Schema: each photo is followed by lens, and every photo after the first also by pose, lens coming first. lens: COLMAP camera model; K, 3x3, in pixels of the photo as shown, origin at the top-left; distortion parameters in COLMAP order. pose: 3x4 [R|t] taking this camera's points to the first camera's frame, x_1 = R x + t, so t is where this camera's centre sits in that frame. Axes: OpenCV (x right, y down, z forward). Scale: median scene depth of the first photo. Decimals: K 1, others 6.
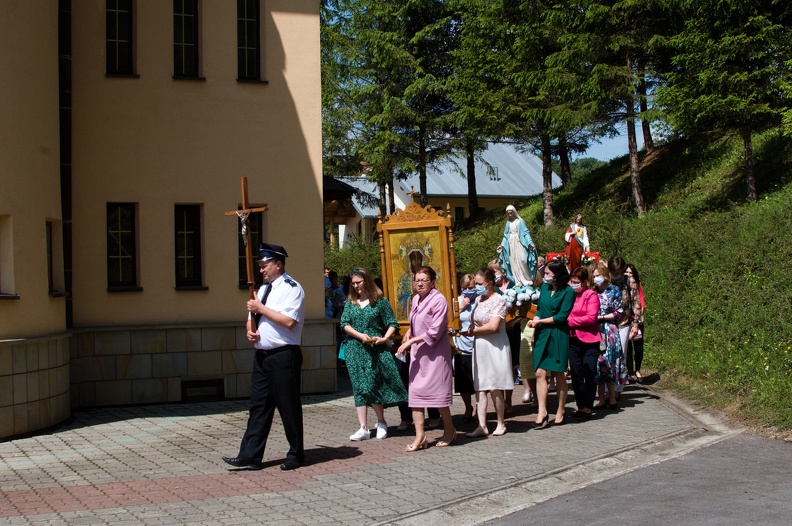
lens RADIAL K [[1200.1, 0, 396.0], [0, 1200.1, 263.0], [0, 0, 1]] dist [-0.187761, 0.202544]
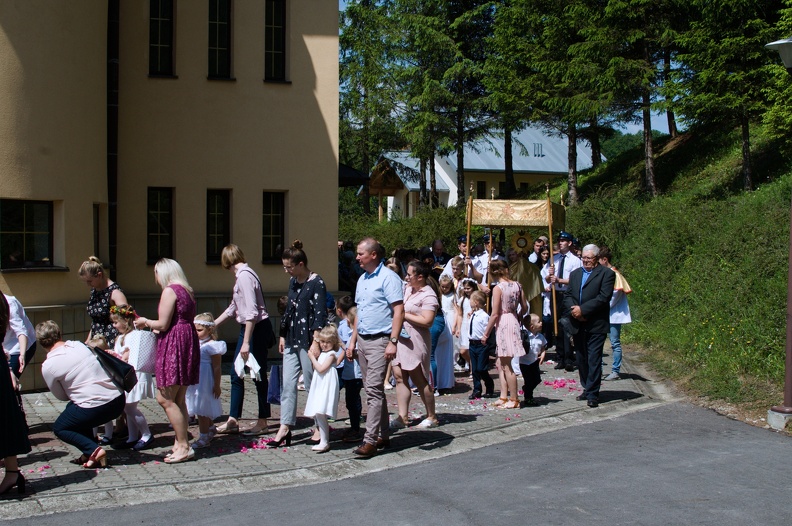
lens RADIAL K [[1200.1, 0, 396.0], [0, 1200.1, 263.0], [0, 0, 1]] dist [-0.187761, 0.202544]
pose [[0.998439, 0.023211, -0.050799, 0.041060], [-0.021810, 0.999371, 0.027954, -0.010619], [0.051415, -0.026802, 0.998318, -0.102099]]
